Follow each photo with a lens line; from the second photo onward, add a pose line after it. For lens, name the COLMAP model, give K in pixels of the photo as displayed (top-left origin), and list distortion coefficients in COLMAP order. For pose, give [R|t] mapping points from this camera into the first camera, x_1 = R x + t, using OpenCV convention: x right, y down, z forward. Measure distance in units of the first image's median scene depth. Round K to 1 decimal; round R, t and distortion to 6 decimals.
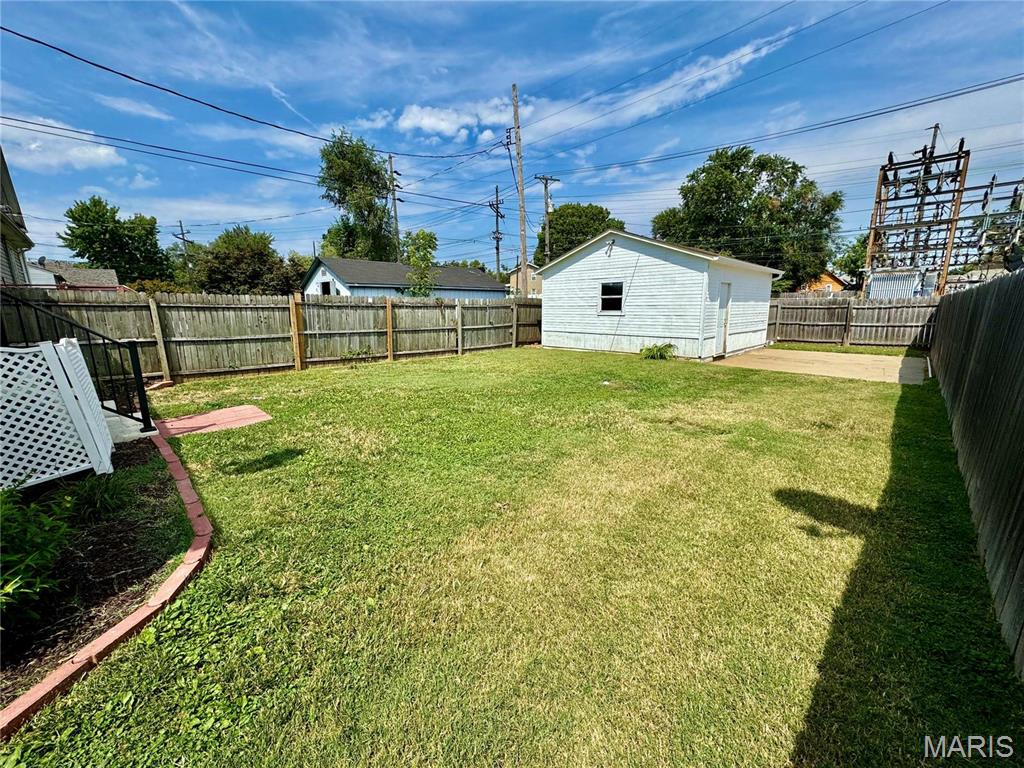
lens RADIAL K [[408.1, 0, 510.4], [0, 408.1, 386.1], [0, 0, 1]] dist [-0.001478, 0.000298]
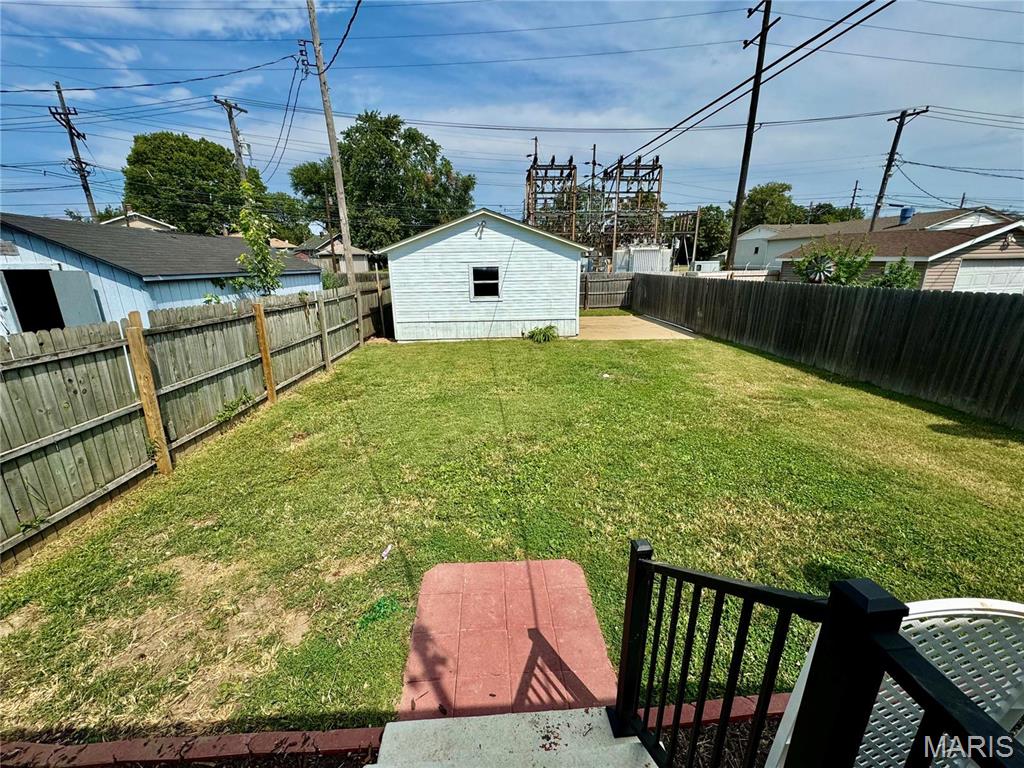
lens RADIAL K [[408.1, 0, 510.9], [0, 408.1, 386.9], [0, 0, 1]] dist [-0.001478, 0.000298]
pose [[0.672194, -0.217144, 0.707816, -0.434963], [0.151783, 0.976135, 0.155315, -0.115000], [-0.724649, 0.003033, 0.689111, 0.289191]]
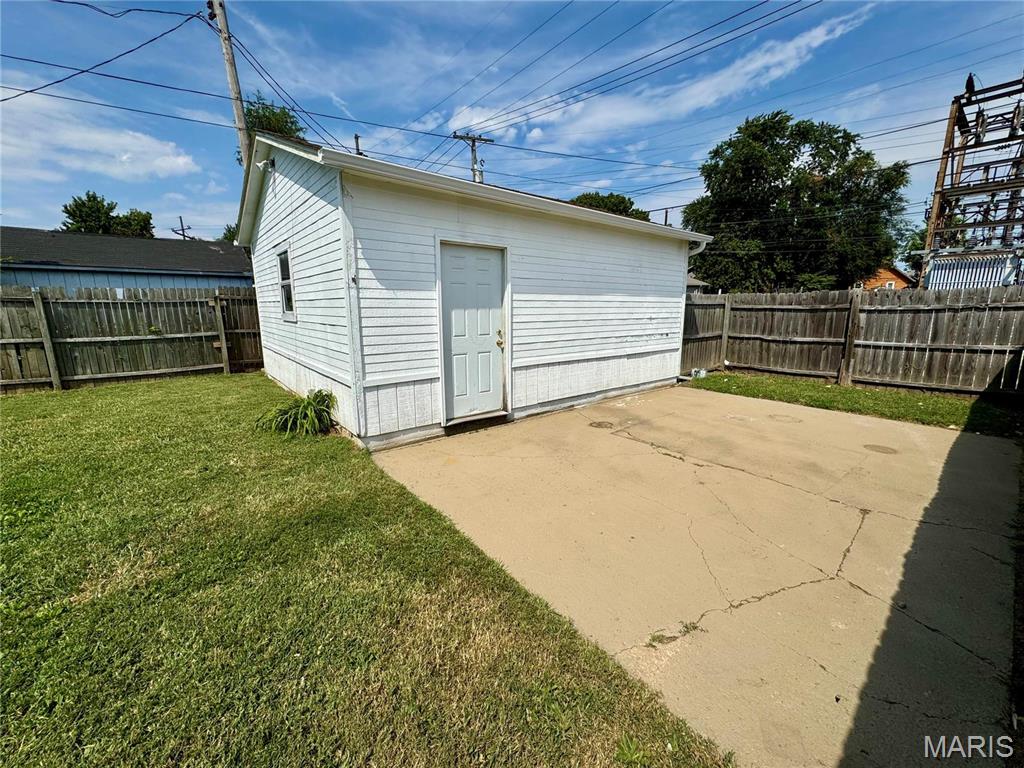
lens RADIAL K [[408.1, 0, 508.2], [0, 408.1, 385.9], [0, 0, 1]] dist [-0.001478, 0.000298]
pose [[0.993840, 0.029055, -0.106951, 0.550759], [-0.028878, 0.999578, 0.003200, -0.103747], [0.106998, -0.000092, 0.994259, 0.532827]]
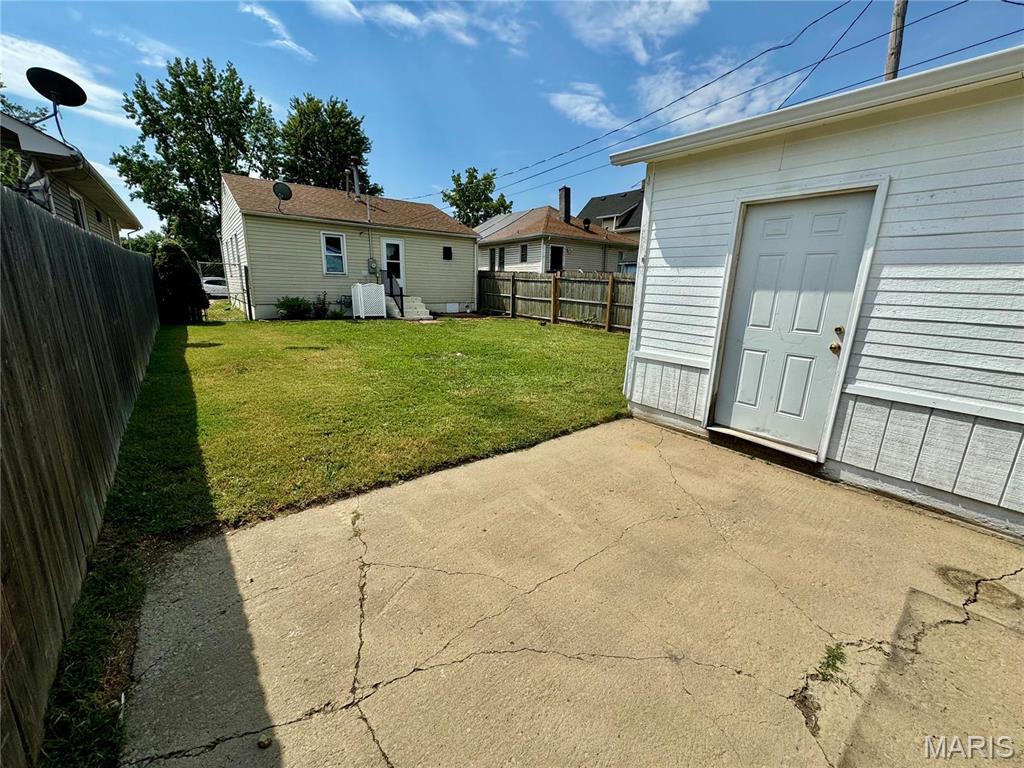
lens RADIAL K [[408.1, 0, 514.9], [0, 408.1, 385.4], [0, 0, 1]] dist [-0.001478, 0.000298]
pose [[-0.120640, 0.244267, -0.962174, 0.778909], [-0.217270, 0.939256, 0.265690, -0.149122], [0.968628, 0.241105, -0.060240, 0.776134]]
